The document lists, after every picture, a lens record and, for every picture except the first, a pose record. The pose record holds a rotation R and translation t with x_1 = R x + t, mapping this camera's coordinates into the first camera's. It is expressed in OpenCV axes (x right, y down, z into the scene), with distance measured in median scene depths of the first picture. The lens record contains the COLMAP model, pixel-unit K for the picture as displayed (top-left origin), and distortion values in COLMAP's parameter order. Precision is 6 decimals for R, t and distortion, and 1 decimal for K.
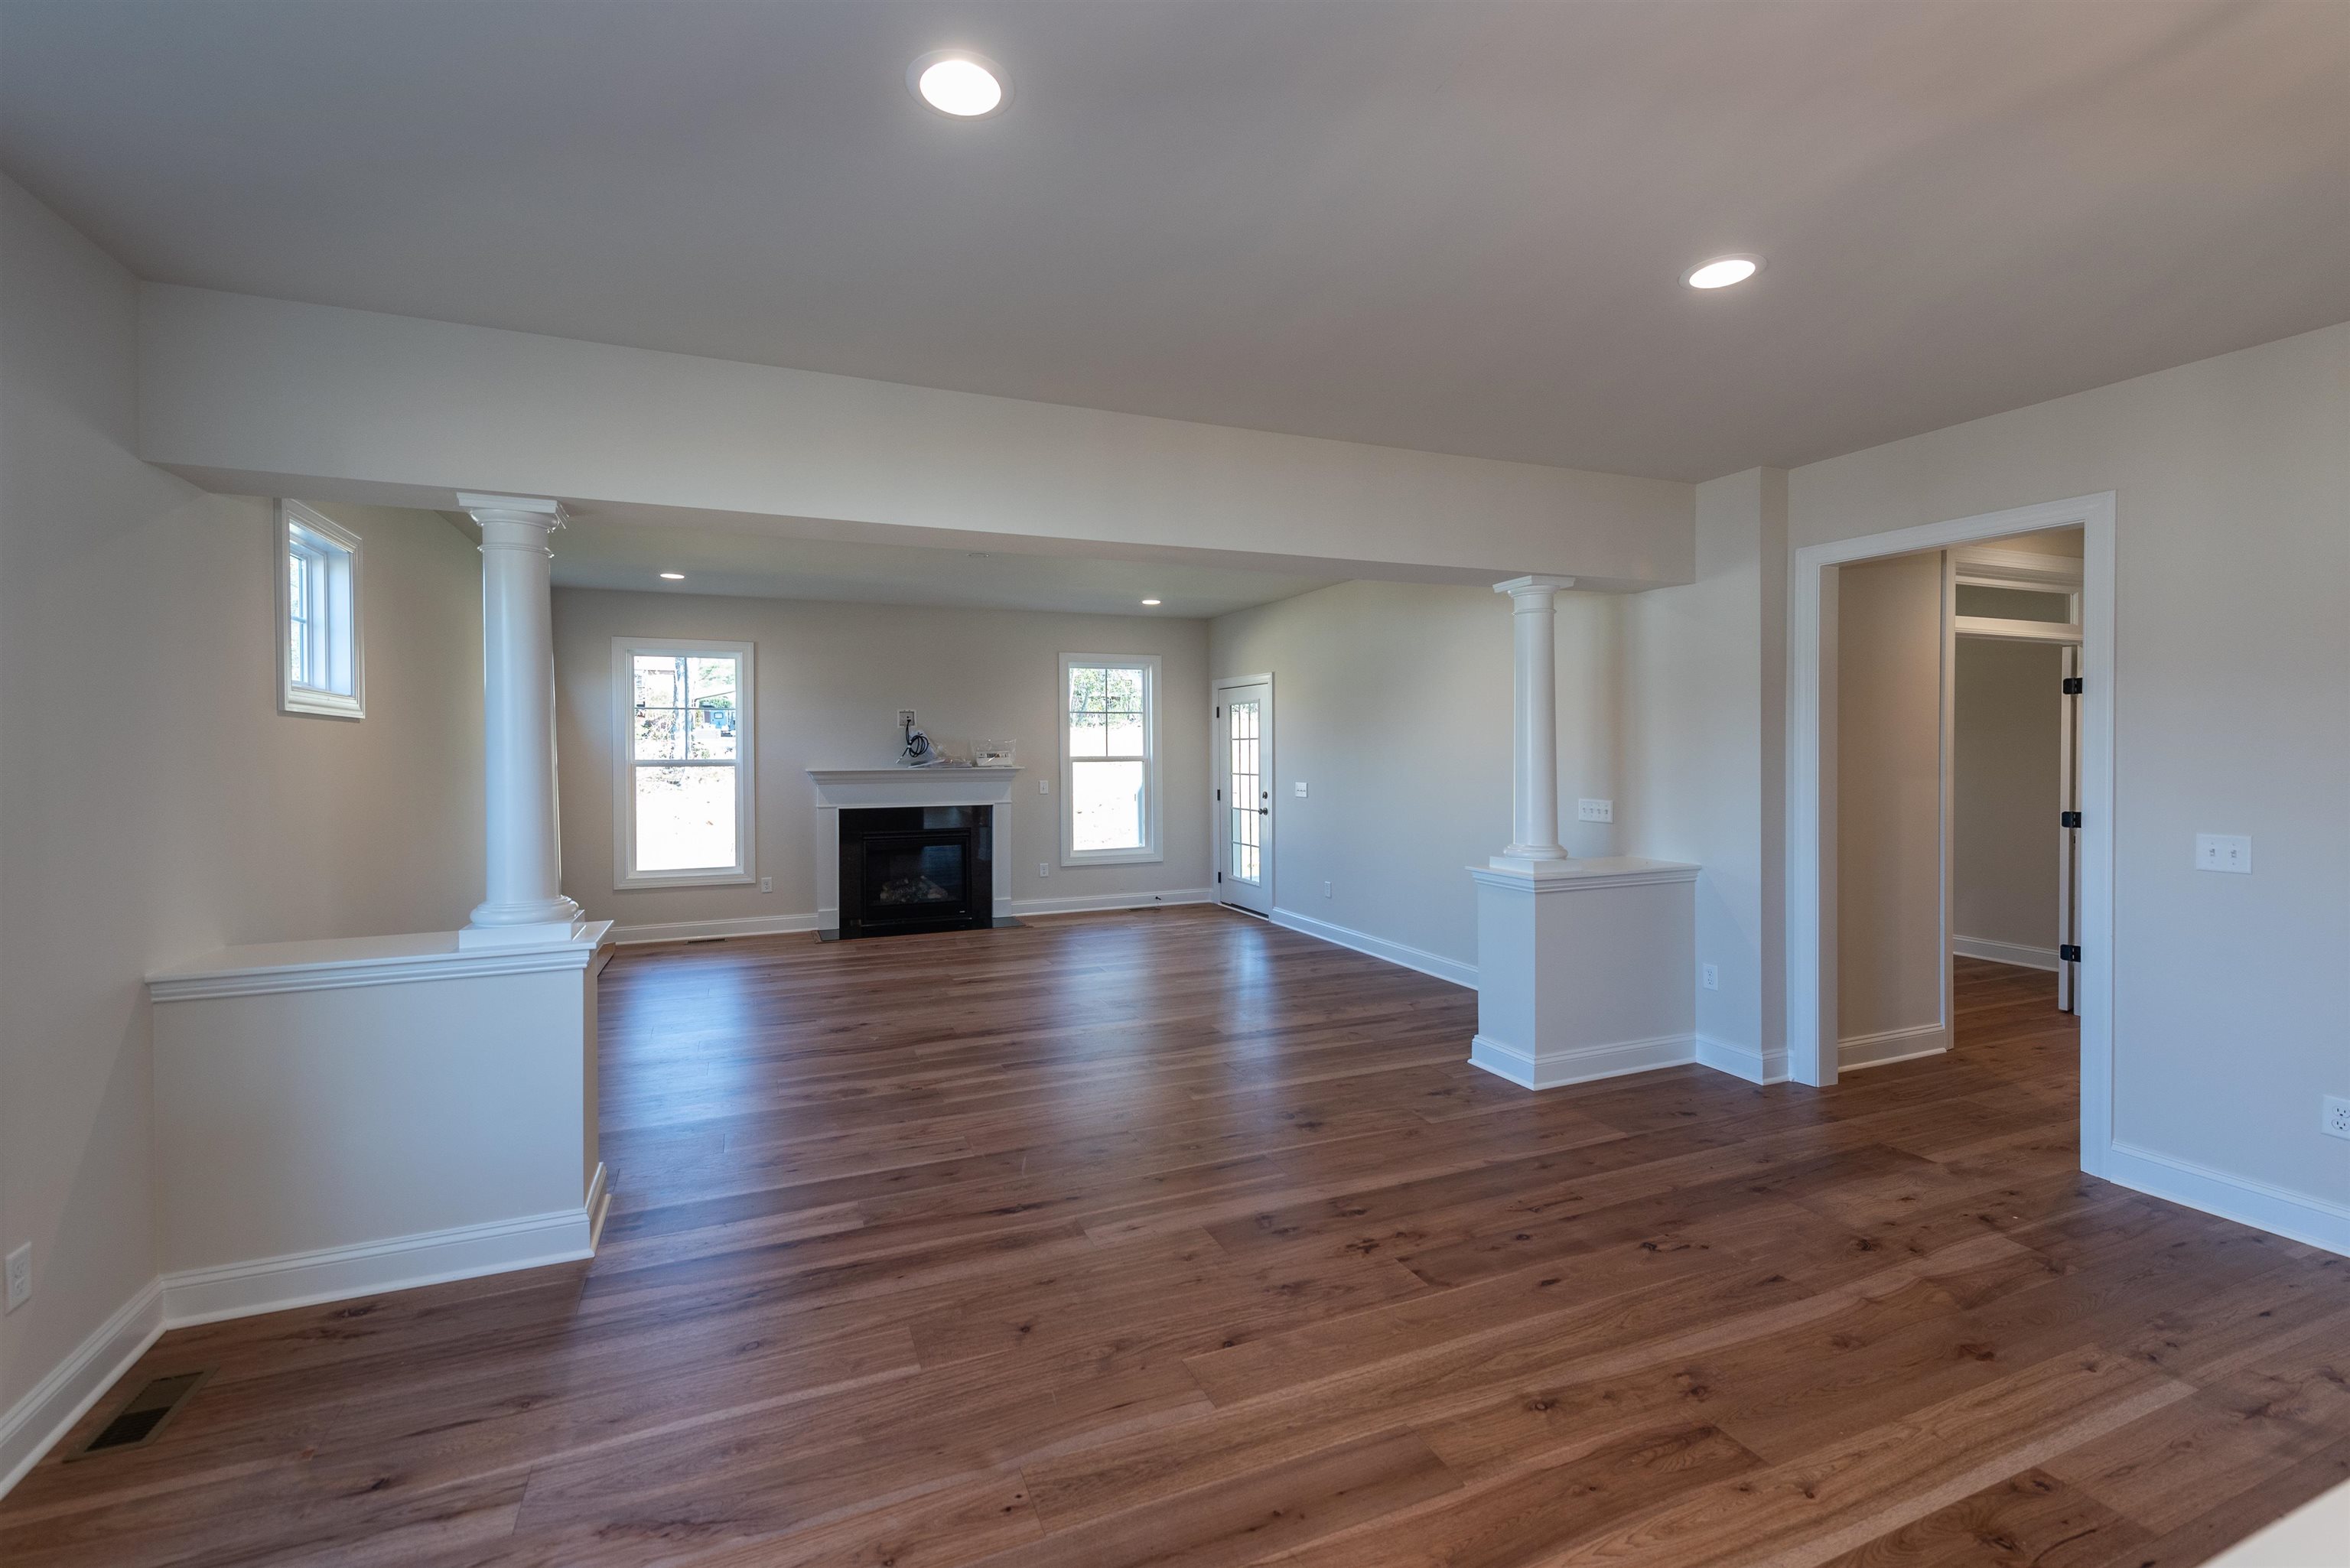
lens RADIAL K [[949.6, 0, 1164.3], [0, 949.6, 752.7], [0, 0, 1]] dist [0.003326, 0.000229]
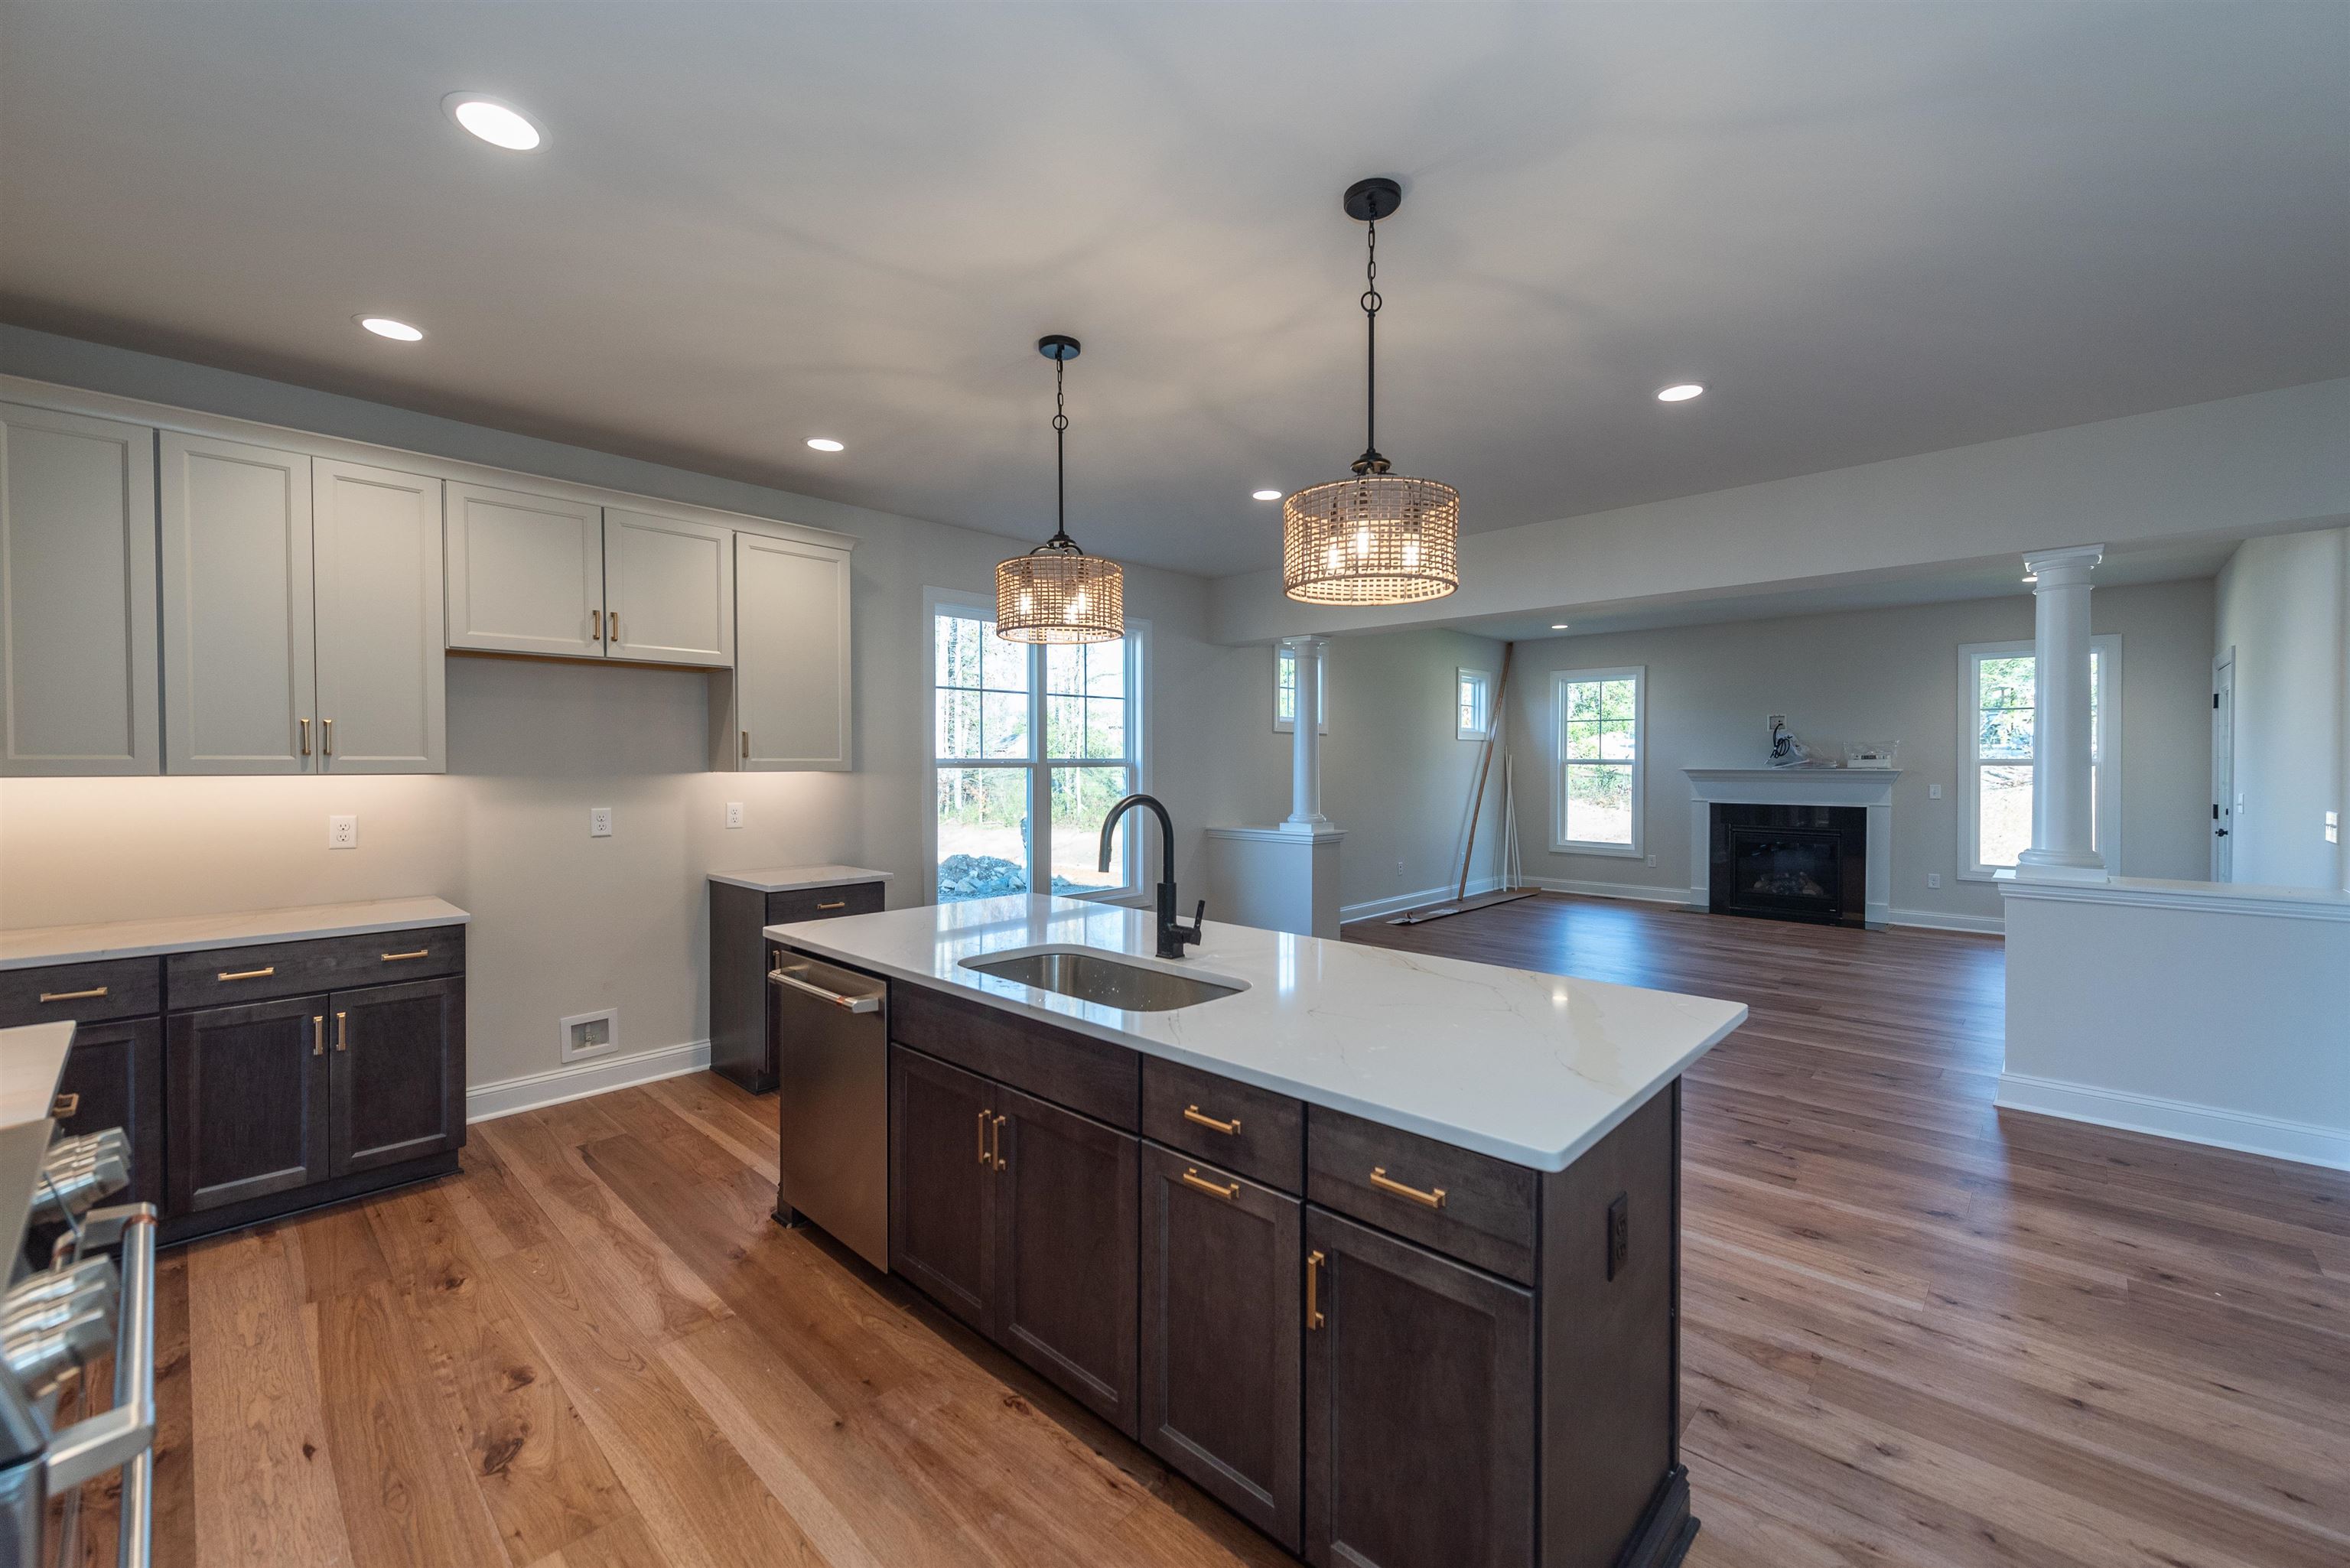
lens RADIAL K [[980.3, 0, 1178.2], [0, 980.3, 768.5], [0, 0, 1]] dist [0.016246, 0.000121]
pose [[0.397197, 0.015333, -0.917605, 0.488862], [-0.009002, 0.999877, 0.012812, 0.007899], [0.917689, 0.003172, 0.397286, -0.069859]]
